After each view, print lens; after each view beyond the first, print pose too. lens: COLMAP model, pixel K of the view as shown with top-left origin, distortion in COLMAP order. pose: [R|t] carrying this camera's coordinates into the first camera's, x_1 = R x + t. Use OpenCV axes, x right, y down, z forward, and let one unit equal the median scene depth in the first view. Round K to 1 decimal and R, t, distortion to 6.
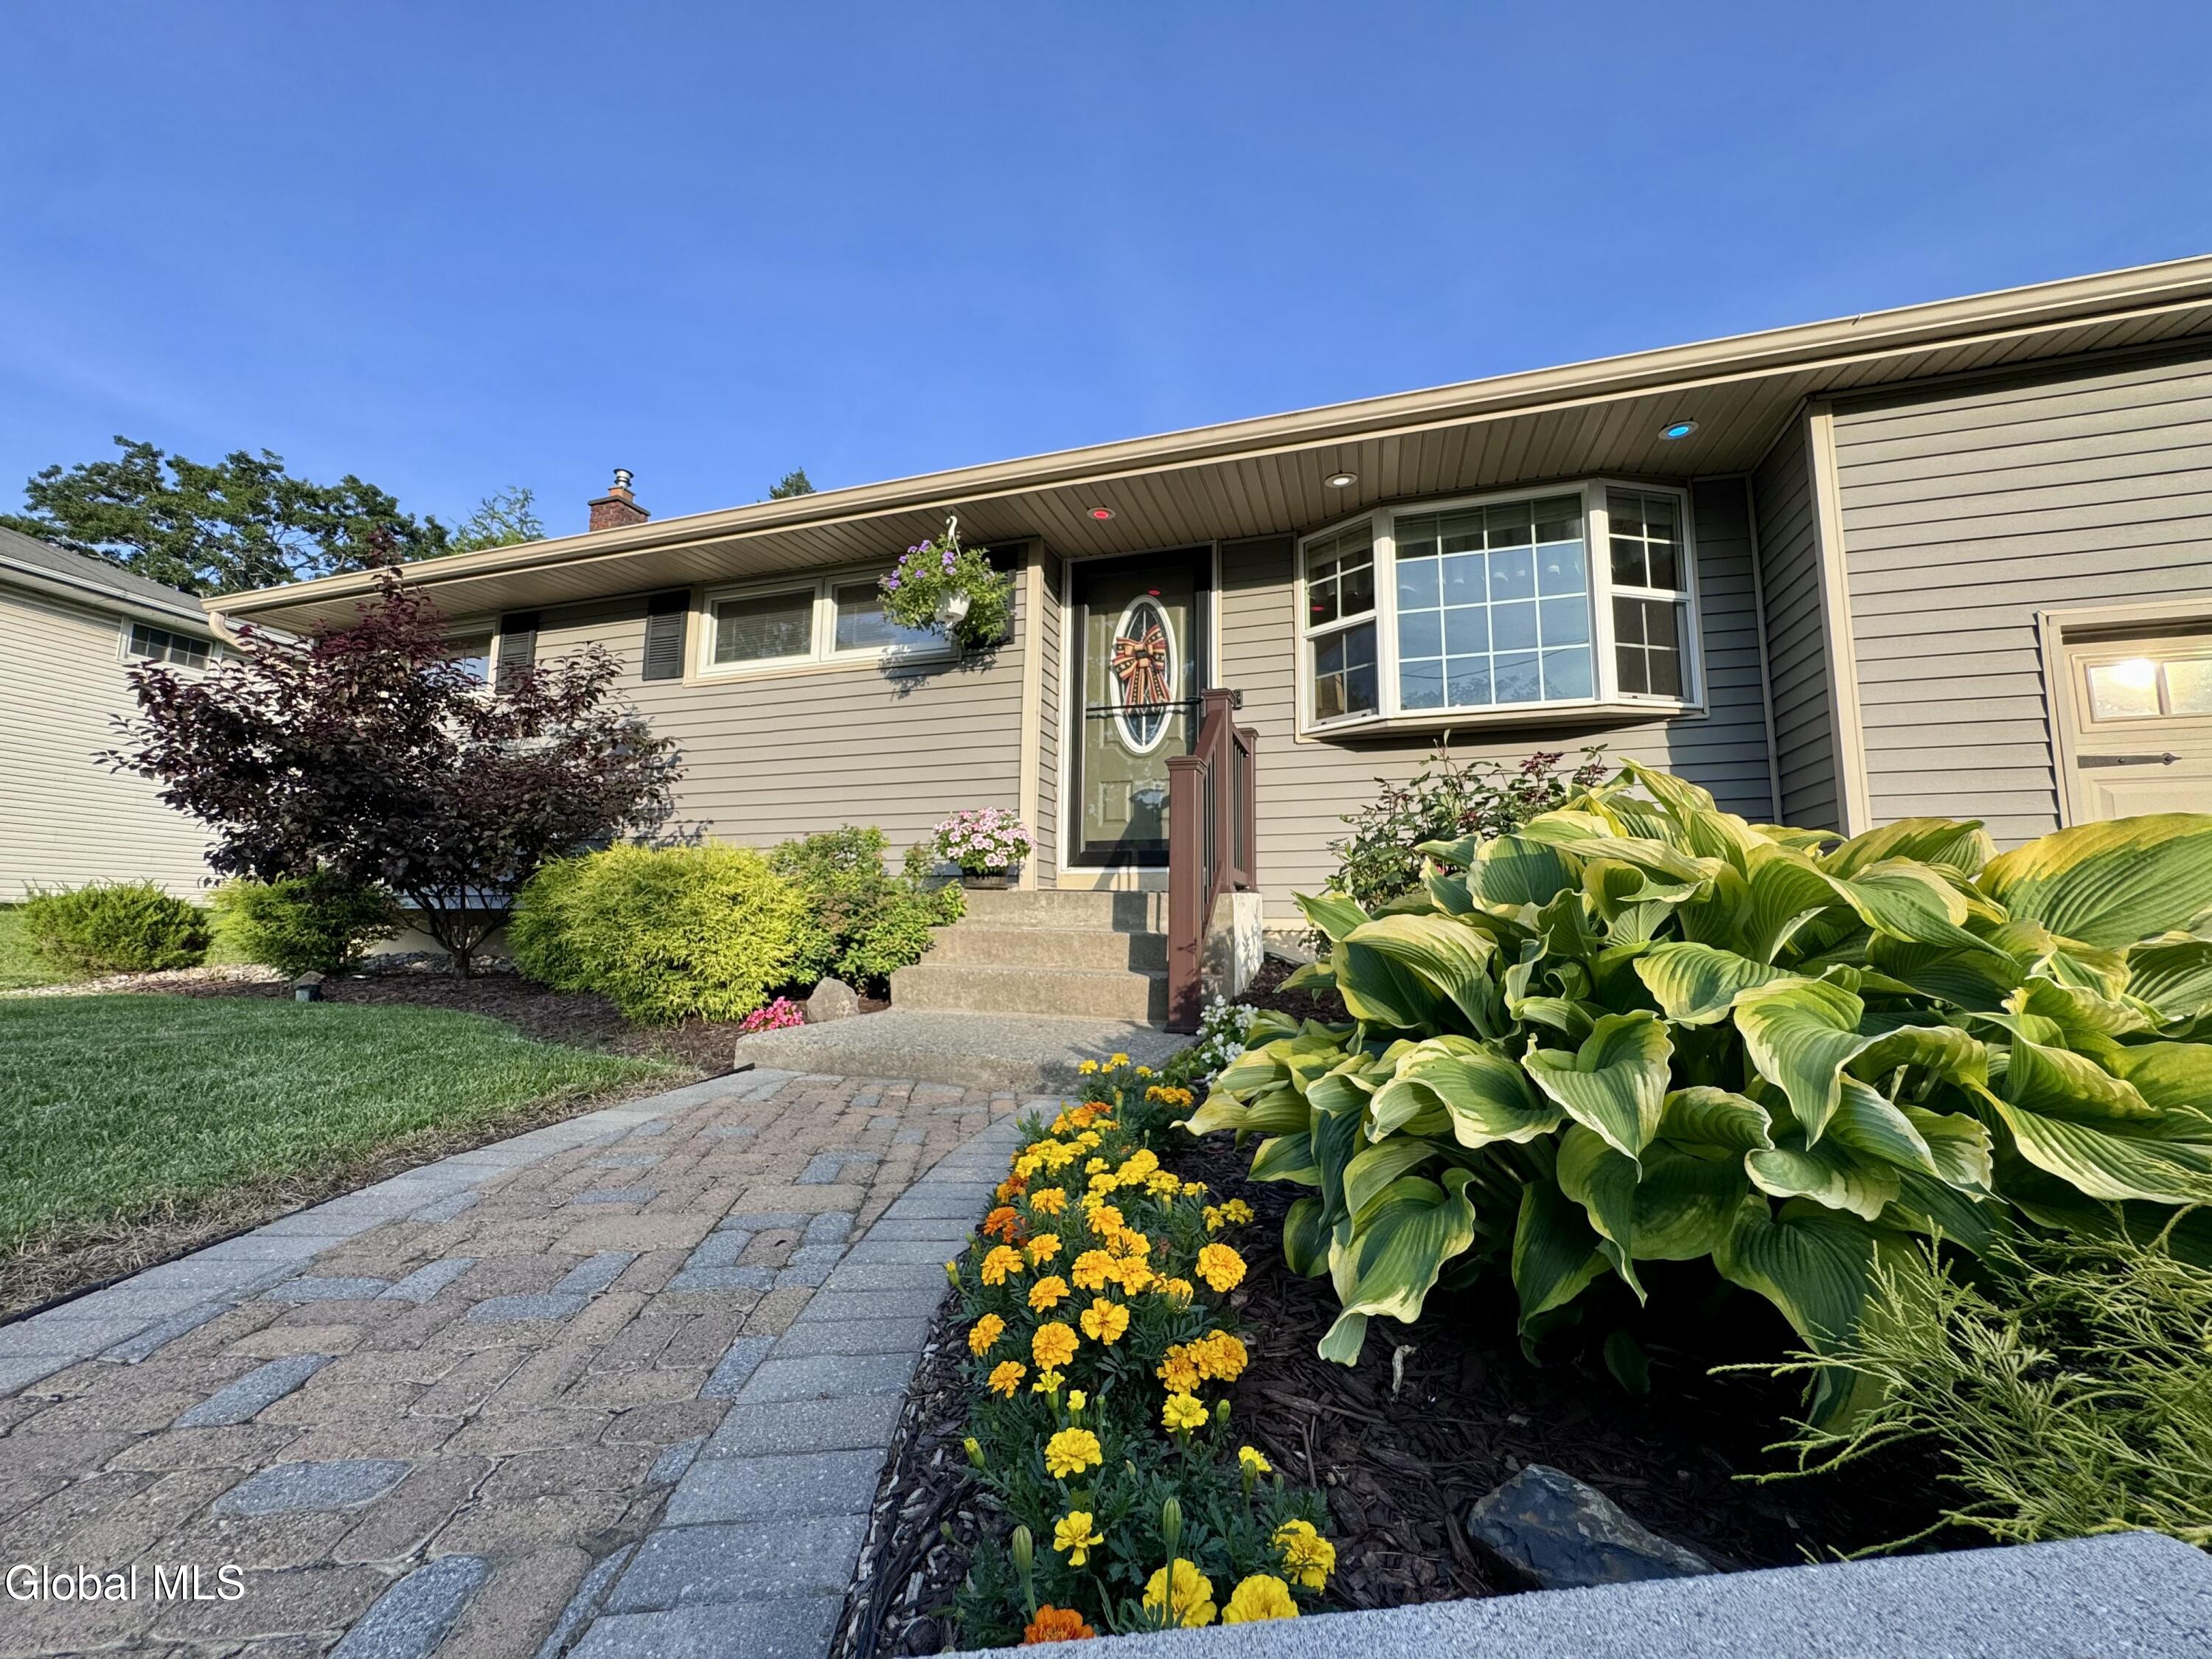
lens RADIAL K [[909.1, 0, 1106.0], [0, 909.1, 829.5], [0, 0, 1]] dist [-0.001284, 0.000025]
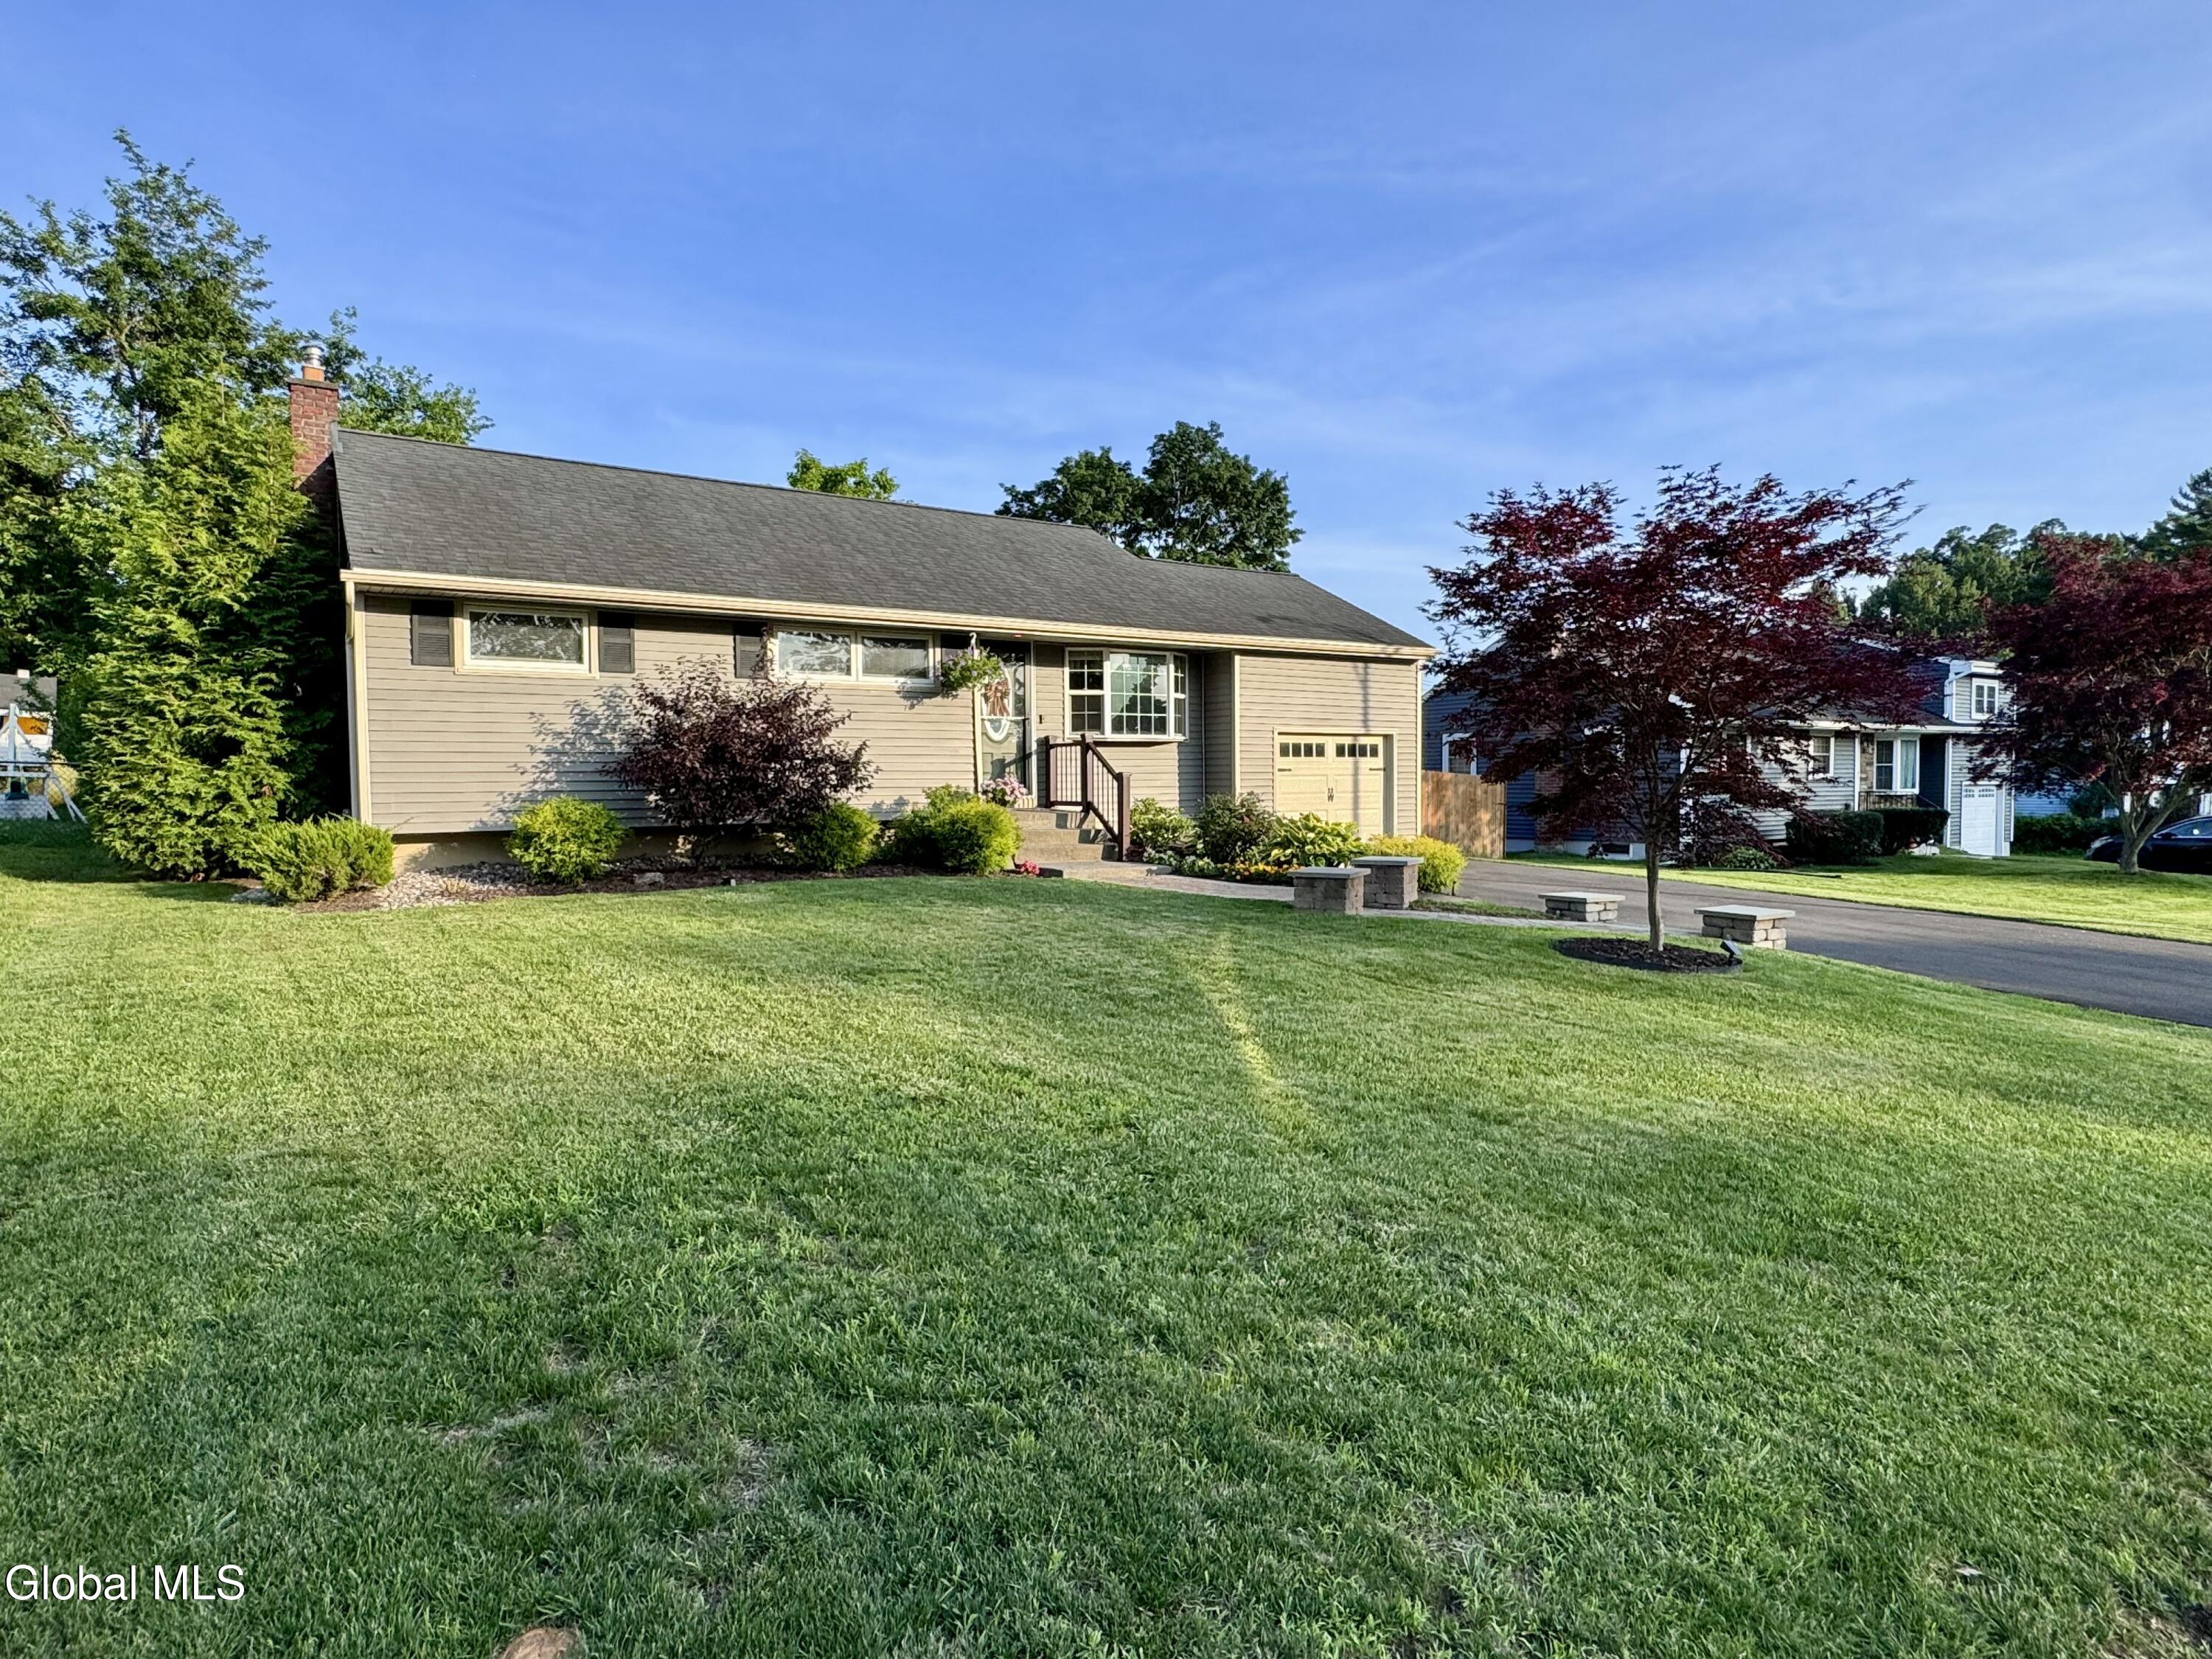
lens RADIAL K [[1236.6, 0, 1106.0], [0, 1236.6, 829.5], [0, 0, 1]] dist [-0.004817, -0.000315]
pose [[0.605664, -0.047109, 0.794324, -2.239445], [-0.083501, 0.988972, 0.122322, -0.269837], [-0.791327, -0.140414, 0.595051, -0.966290]]
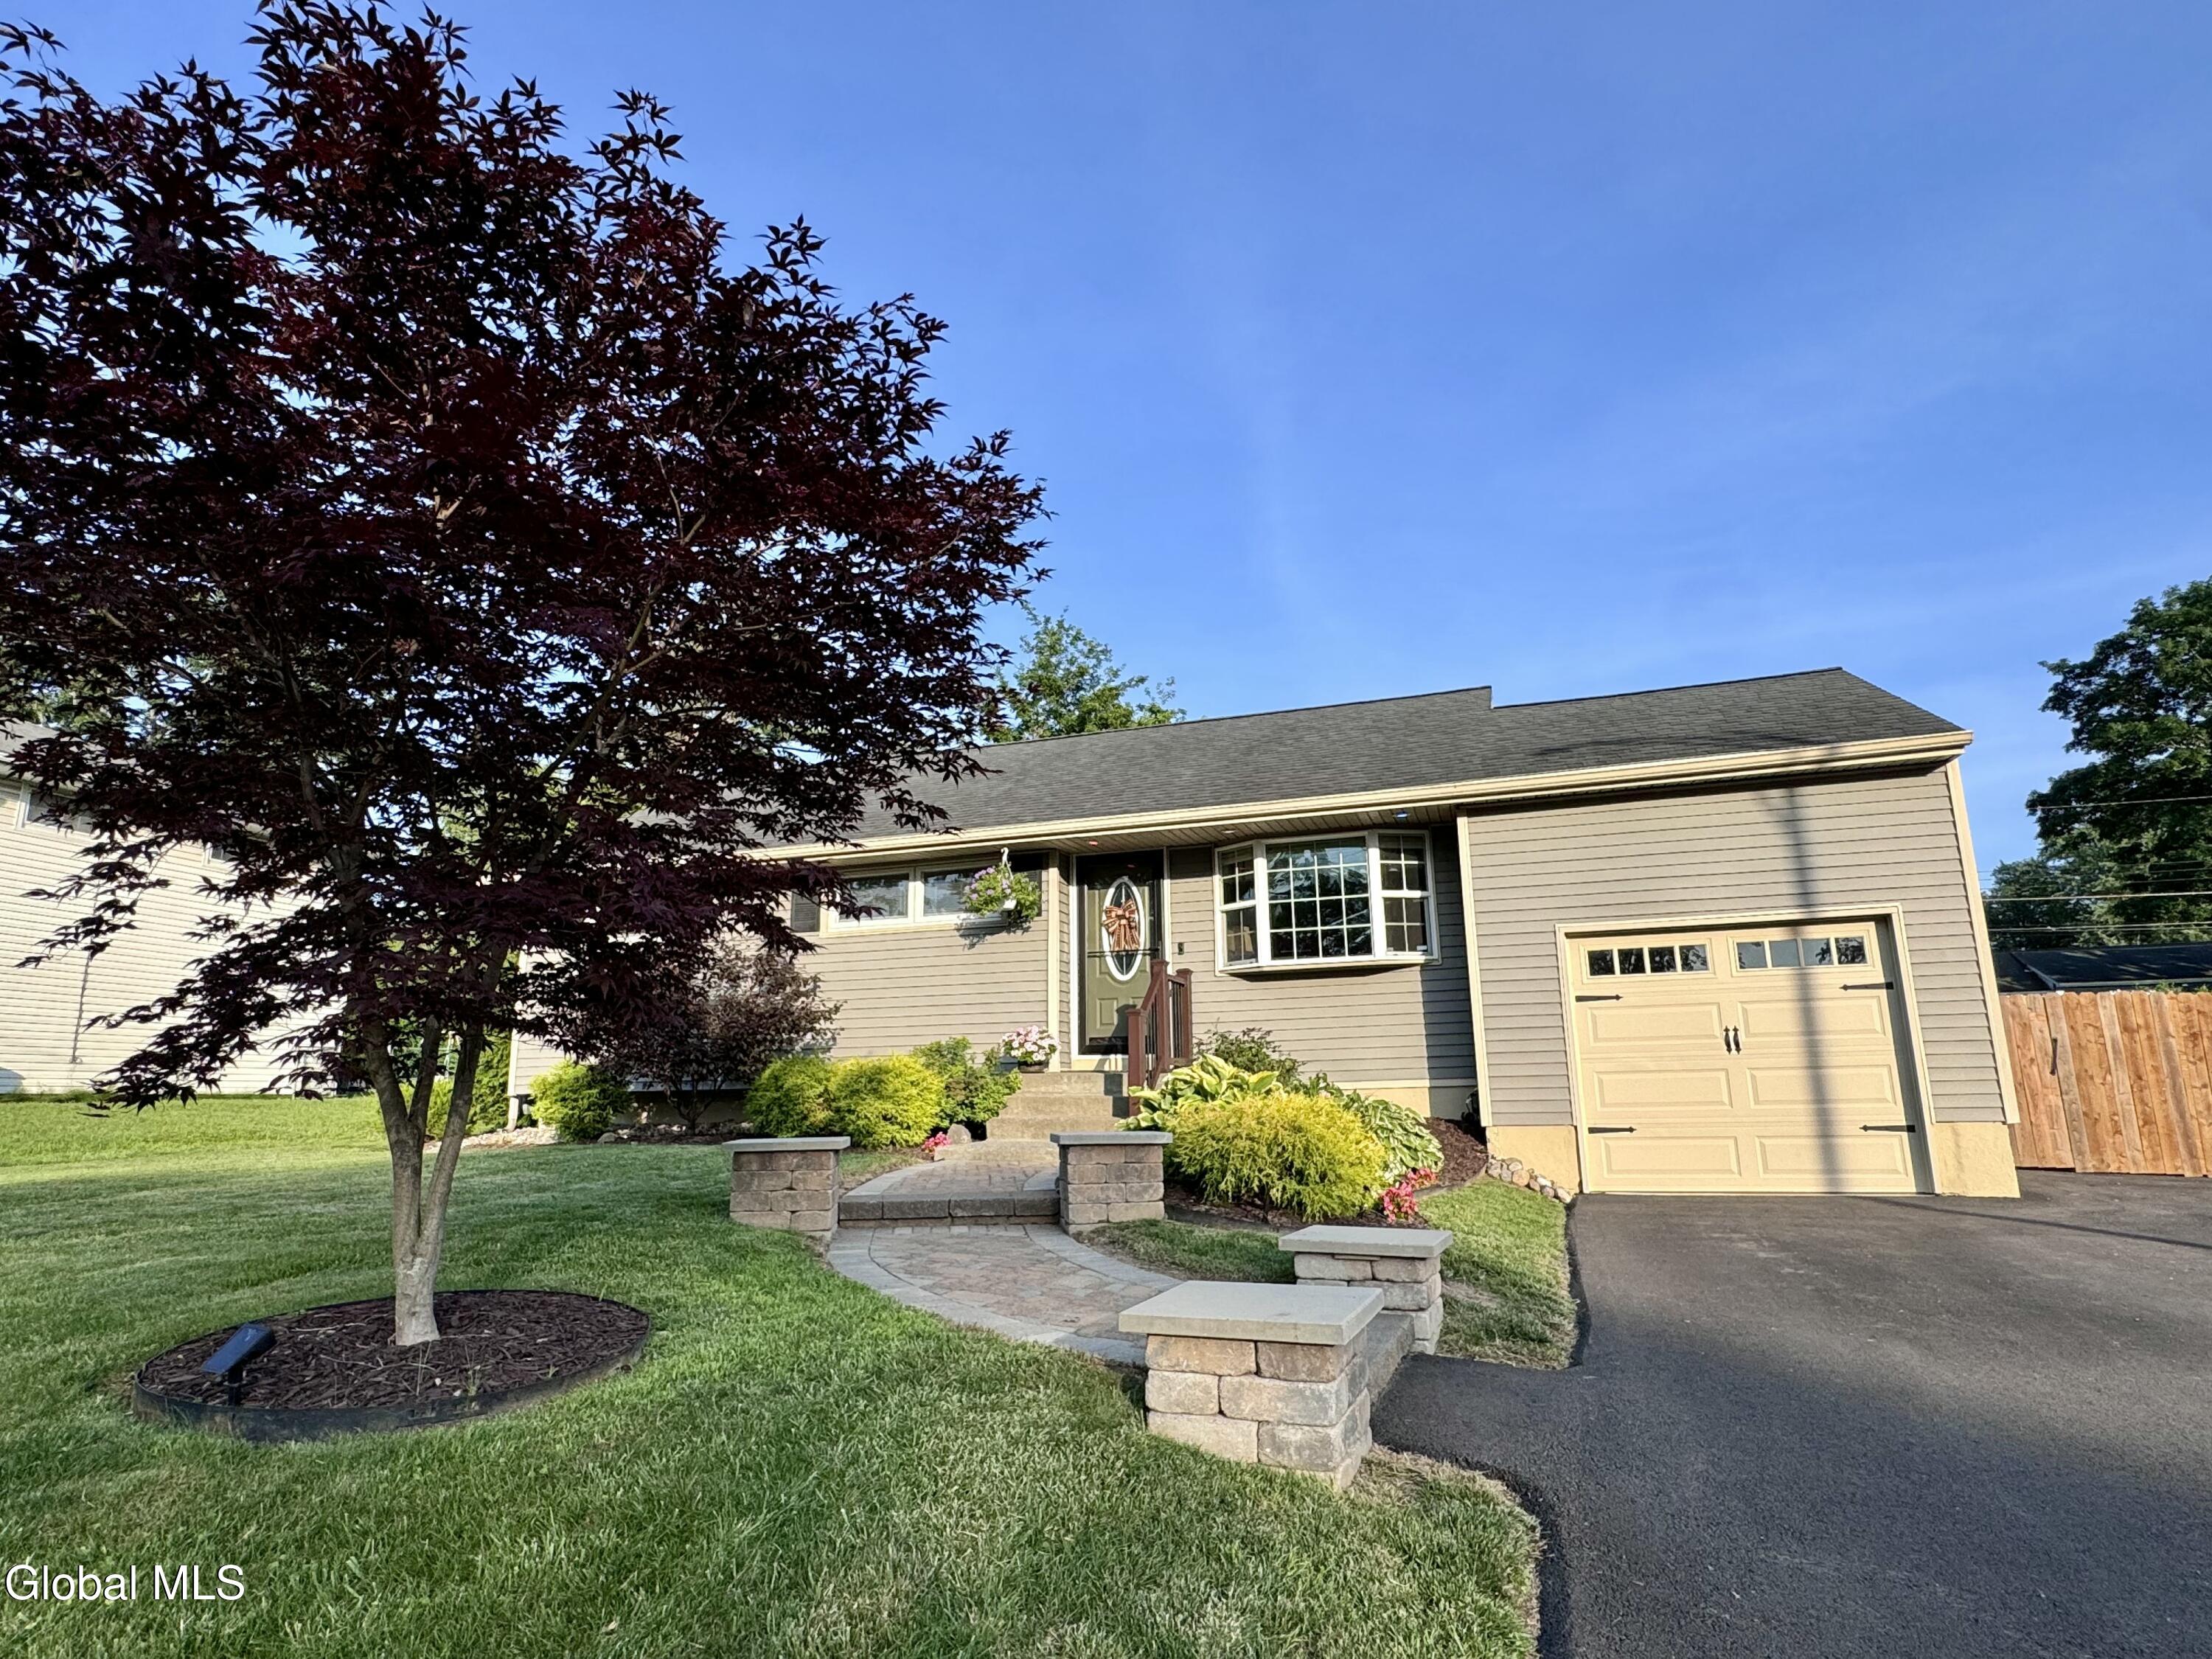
lens RADIAL K [[1236.6, 0, 1106.0], [0, 1236.6, 829.5], [0, 0, 1]] dist [-0.004817, -0.000315]
pose [[0.999563, -0.026322, -0.013448, 0.049209], [0.024848, 0.994677, -0.099997, -0.143418], [0.016009, 0.099619, 0.994897, -1.275070]]
